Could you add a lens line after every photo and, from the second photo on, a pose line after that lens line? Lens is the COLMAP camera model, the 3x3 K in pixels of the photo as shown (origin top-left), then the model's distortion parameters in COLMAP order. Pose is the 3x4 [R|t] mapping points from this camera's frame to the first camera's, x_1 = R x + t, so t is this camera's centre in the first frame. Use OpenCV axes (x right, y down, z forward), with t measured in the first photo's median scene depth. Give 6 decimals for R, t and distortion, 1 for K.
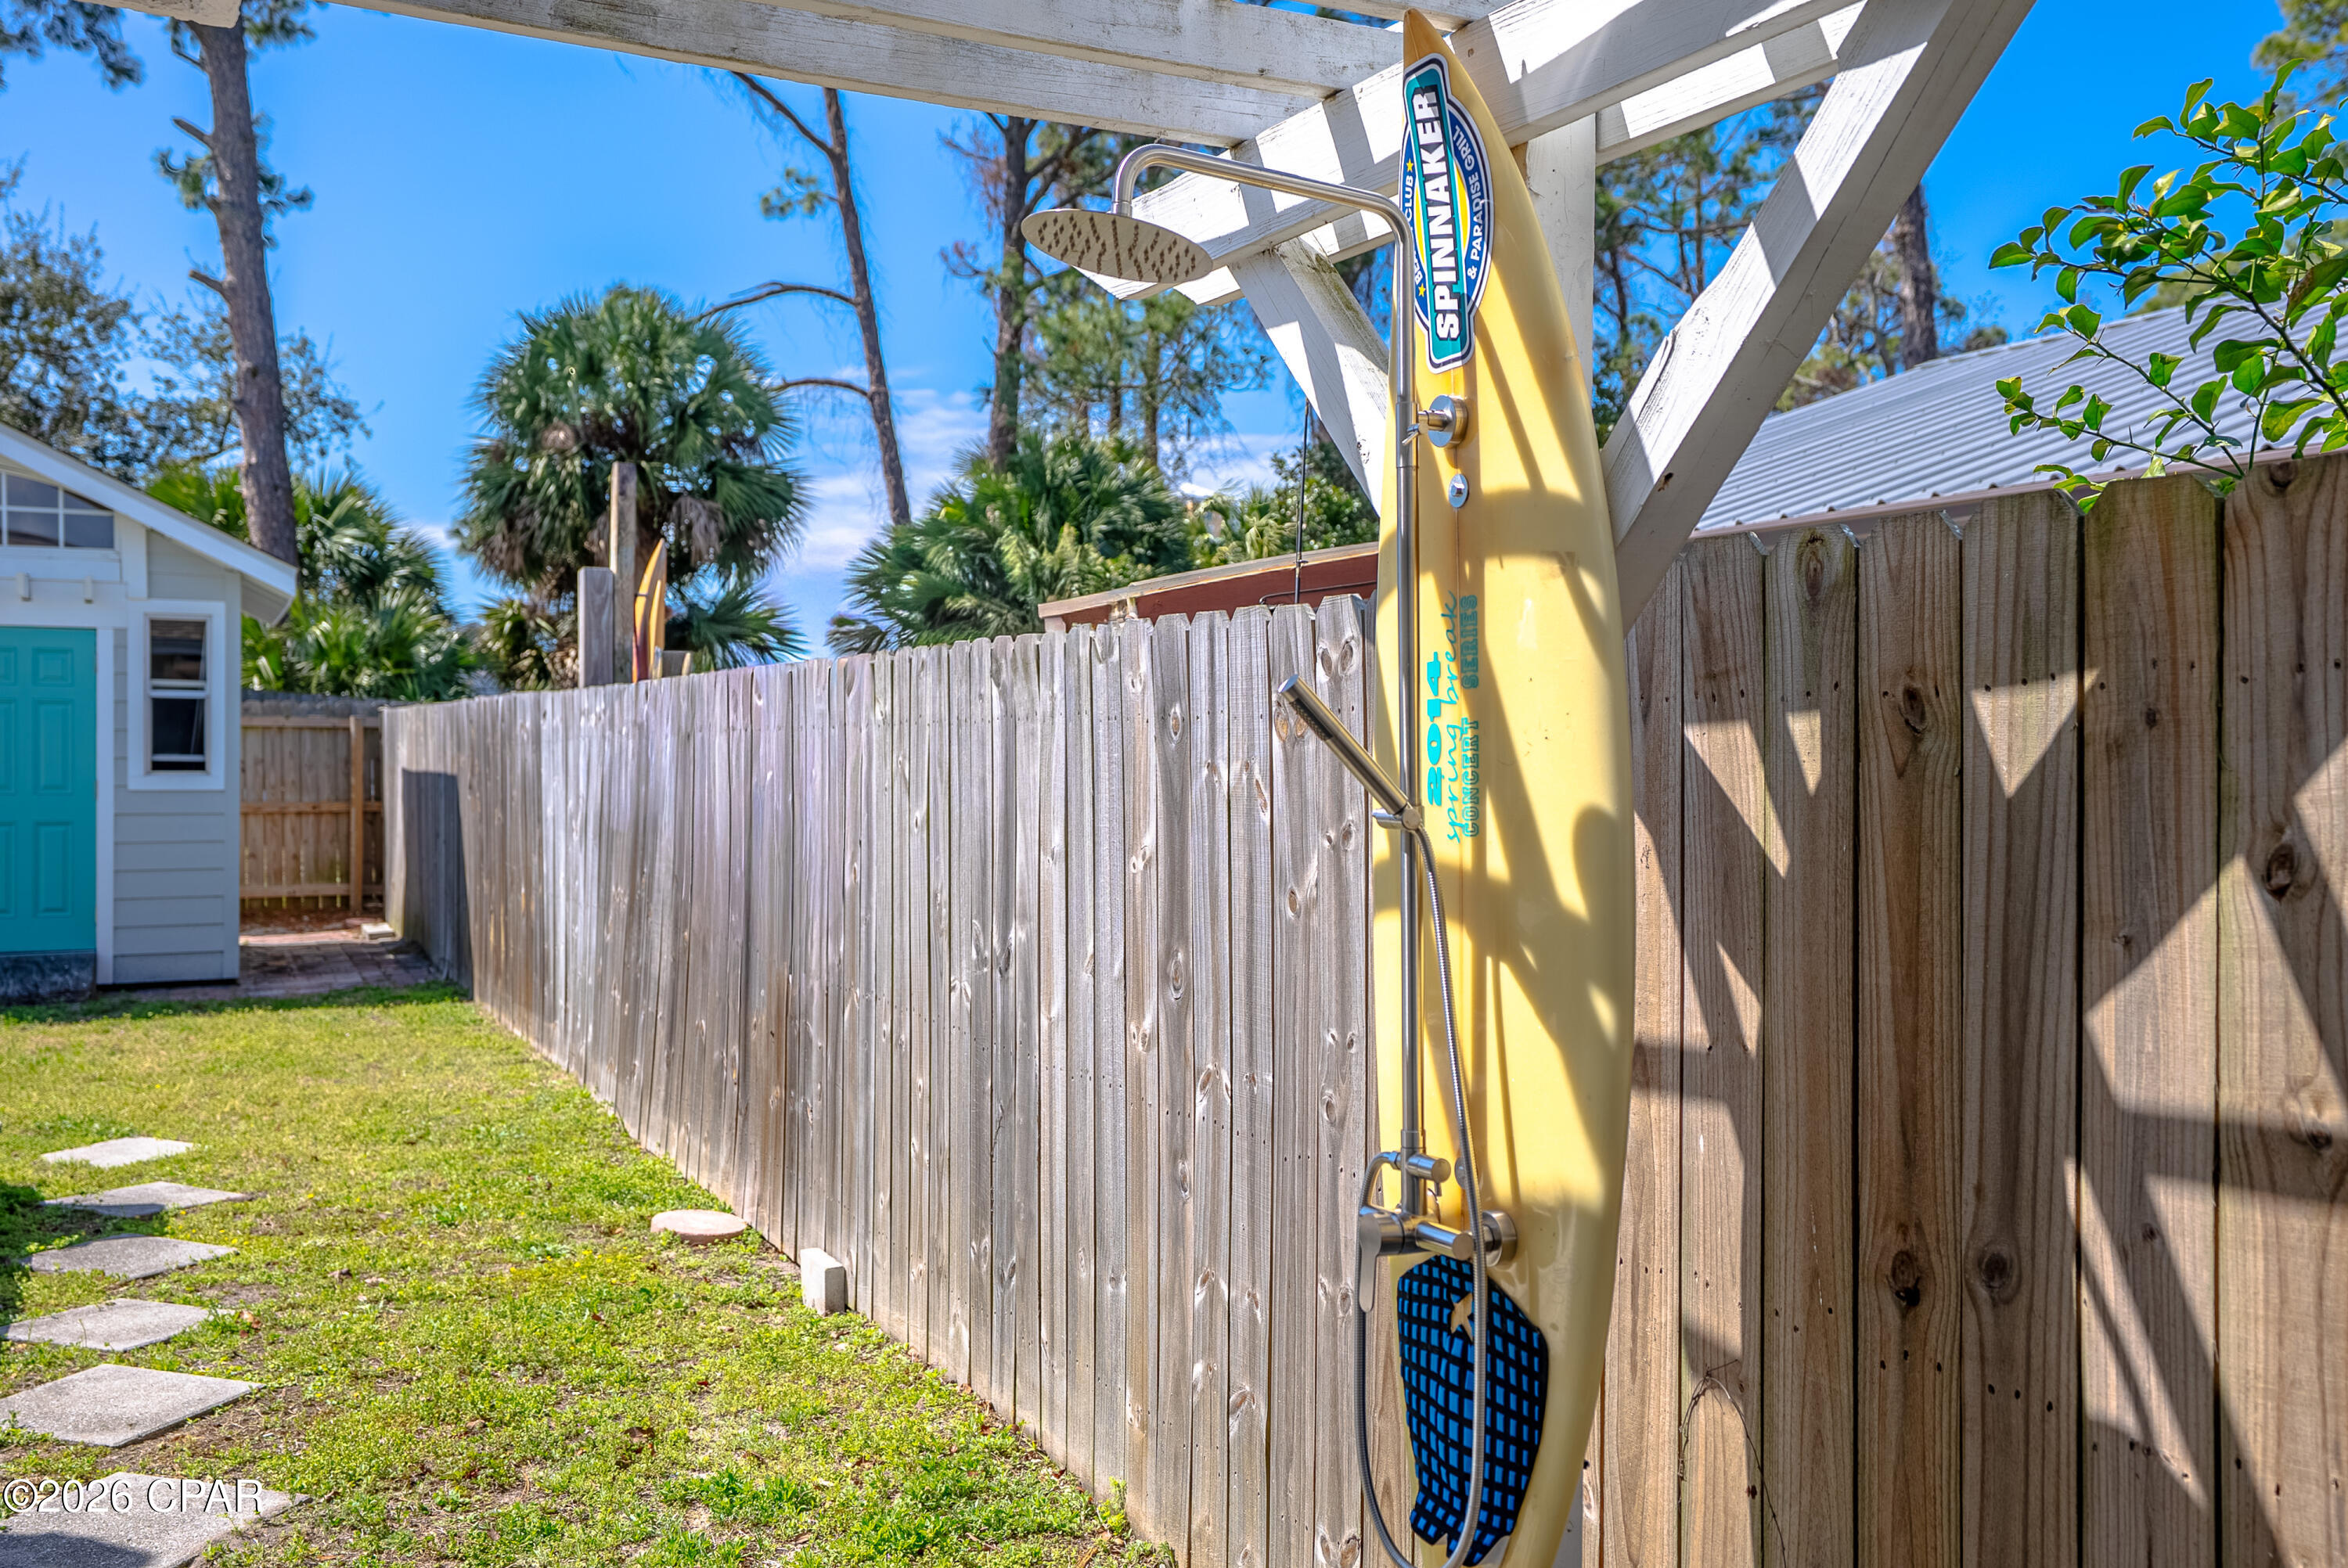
lens RADIAL K [[2019.5, 0, 1176.4], [0, 2019.5, 778.7], [0, 0, 1]] dist [0.033546, 0.030492]
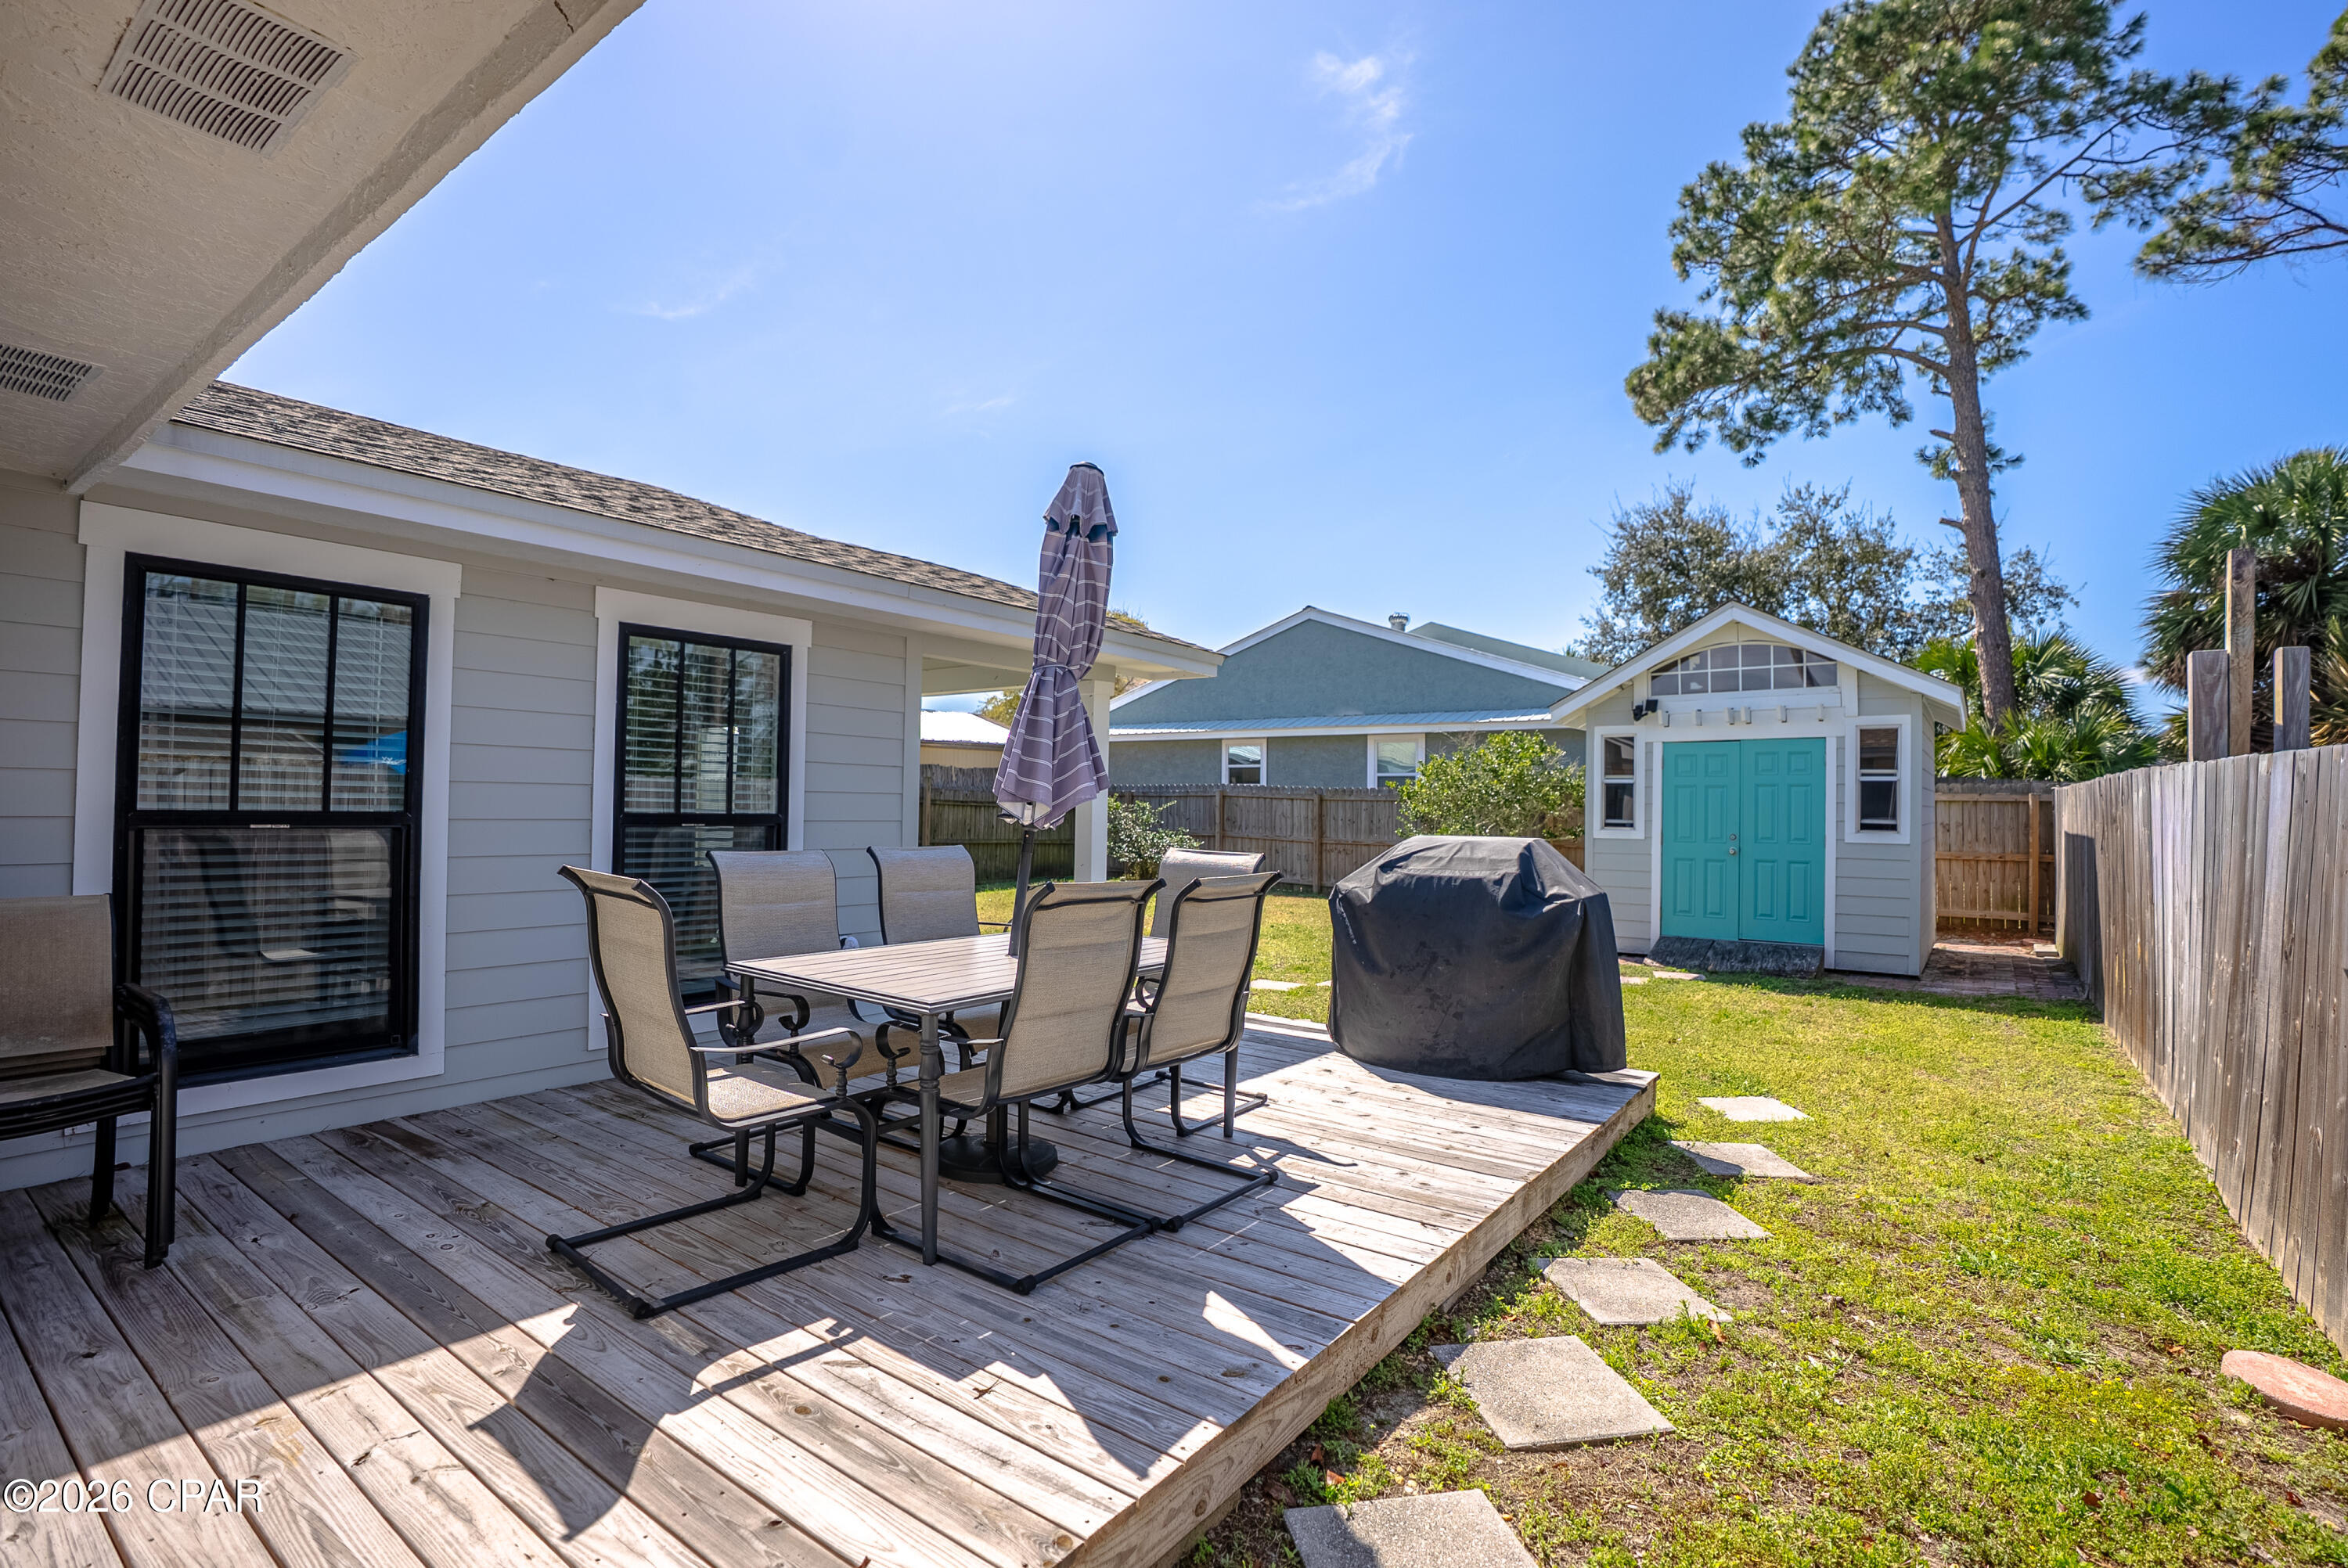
lens RADIAL K [[1087.1, 0, 1166.2], [0, 1087.1, 779.9], [0, 0, 1]] dist [-0.059091, 0.017998]
pose [[0.446006, -0.019219, -0.894824, -0.021069], [-0.023164, 0.999187, -0.033006, -0.002220], [0.894730, 0.035449, 0.445198, 0.142480]]
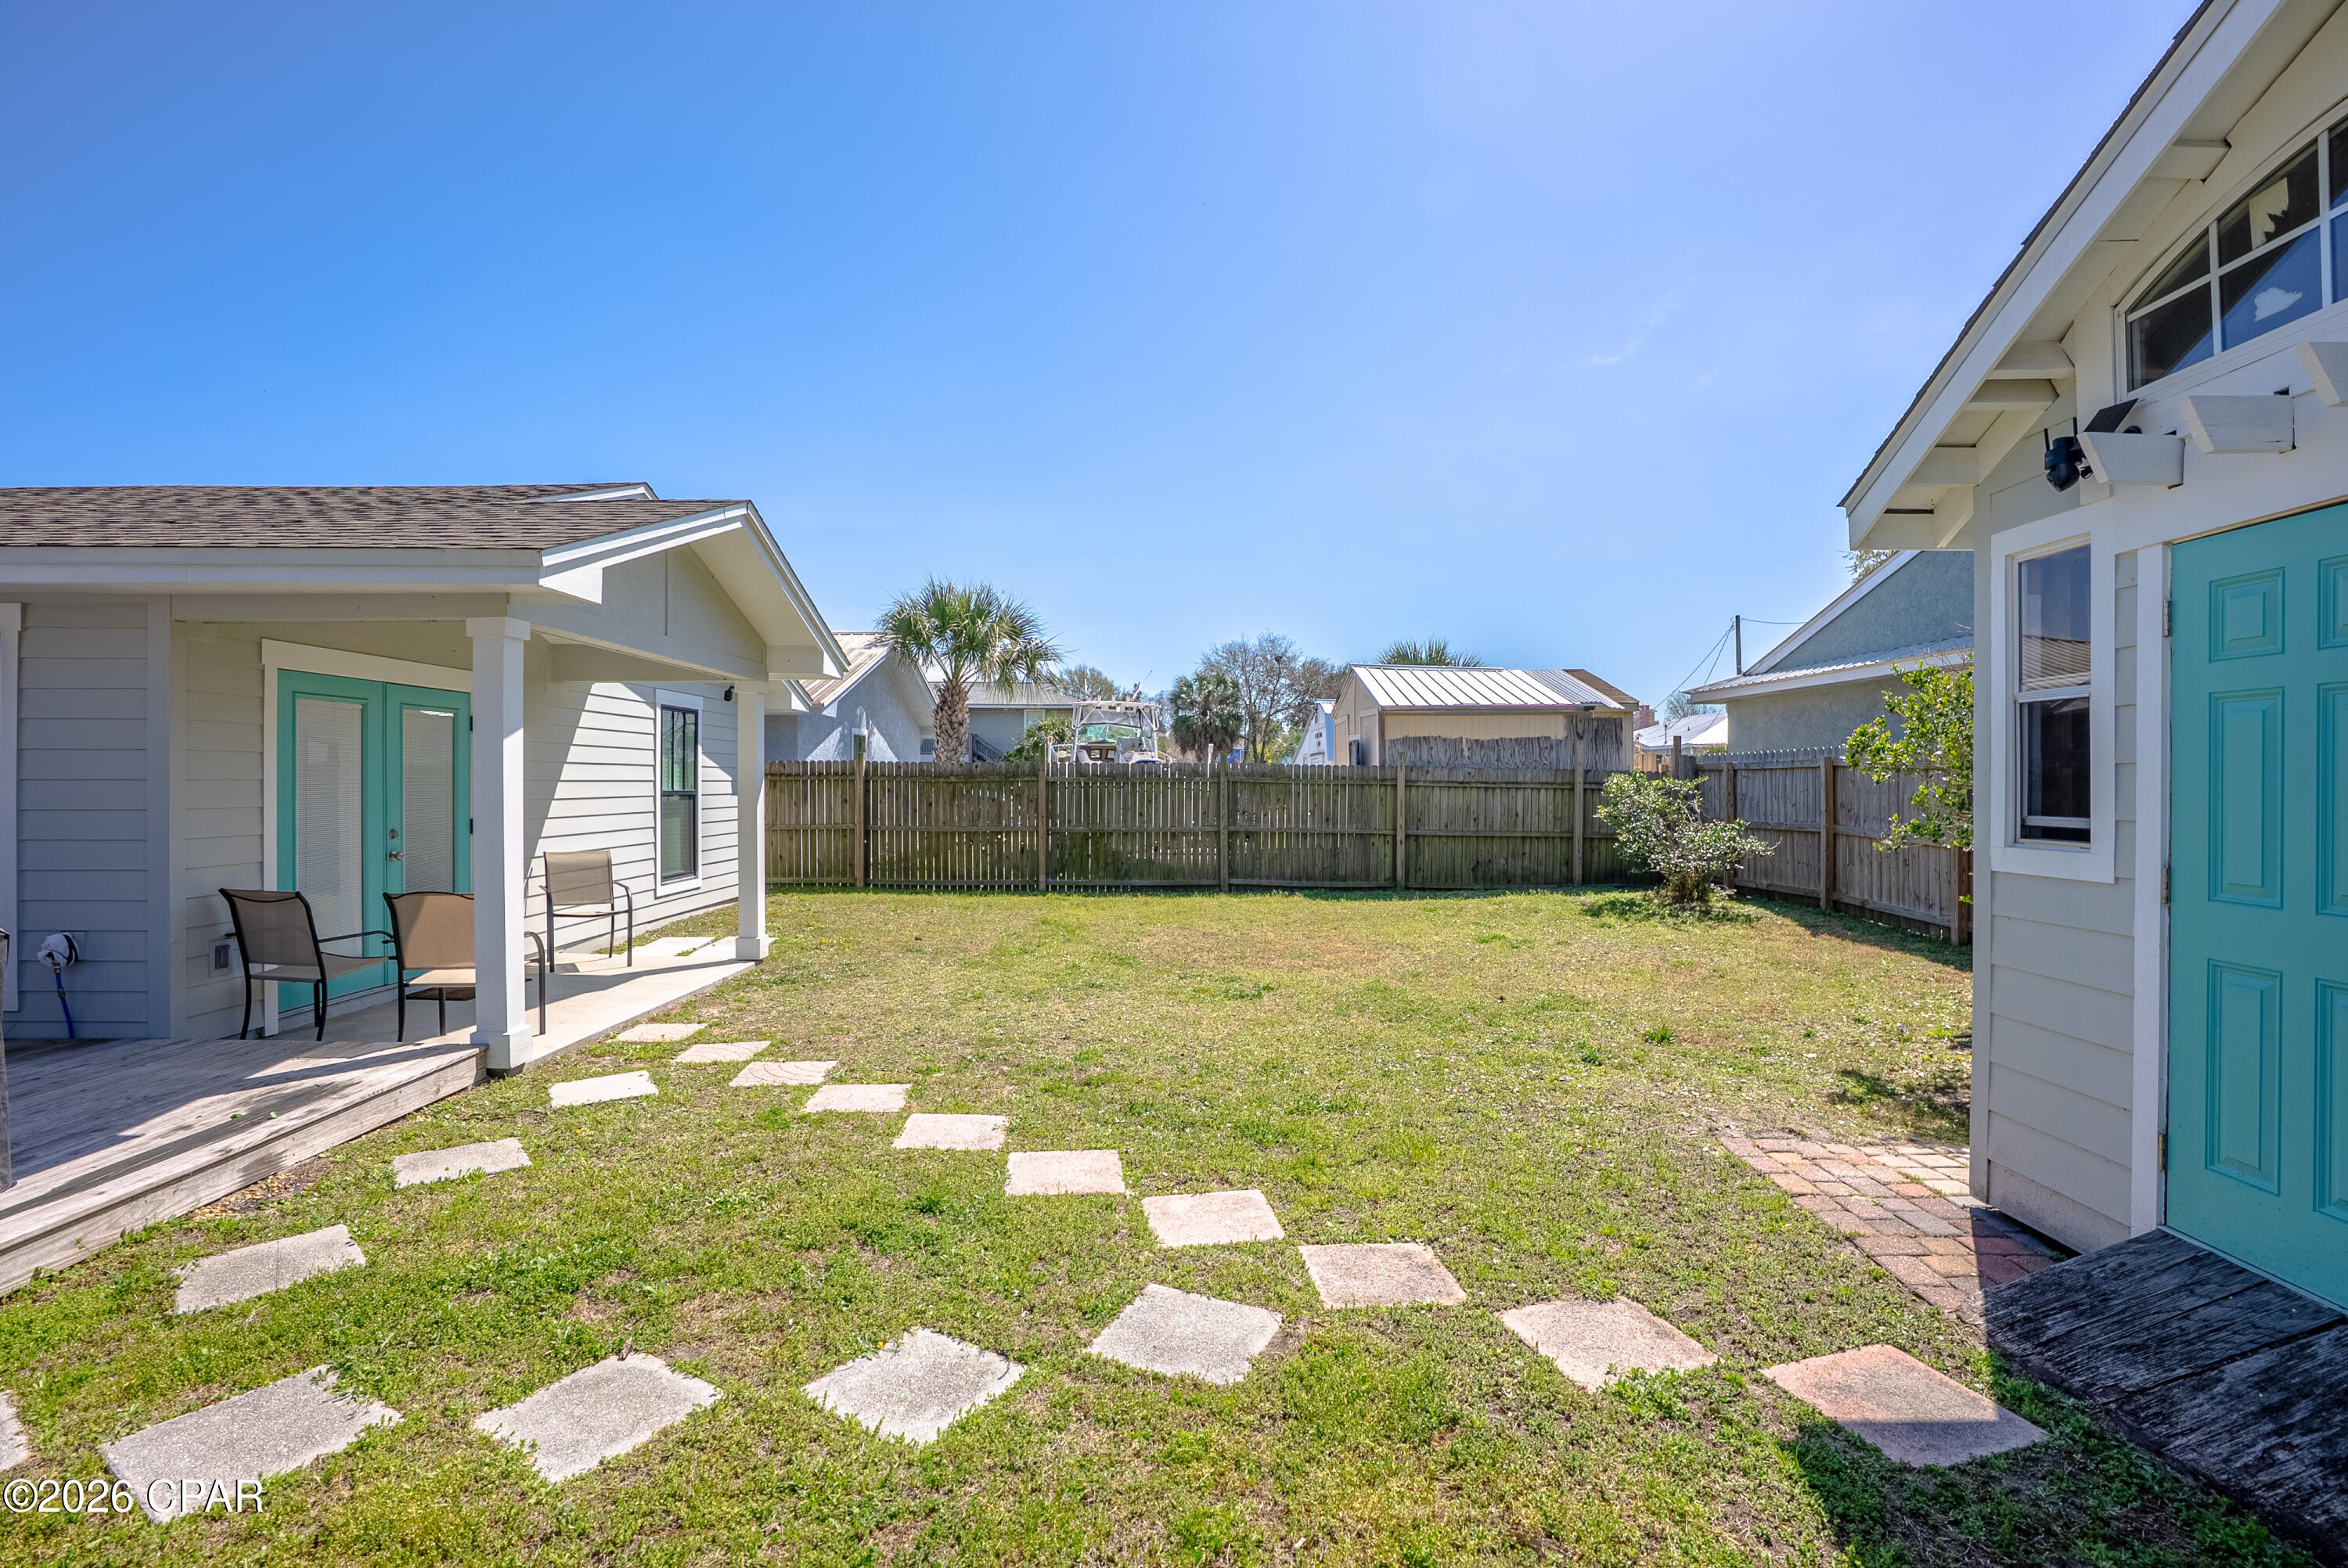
lens RADIAL K [[1087.1, 0, 1171.2], [0, 1087.1, 778.8], [0, 0, 1]] dist [-0.059091, 0.017998]
pose [[-0.445923, -0.005862, -0.895052, -0.235164], [-0.011948, 0.999928, -0.000597, -0.011311], [0.894992, 0.010428, -0.445961, 0.626810]]
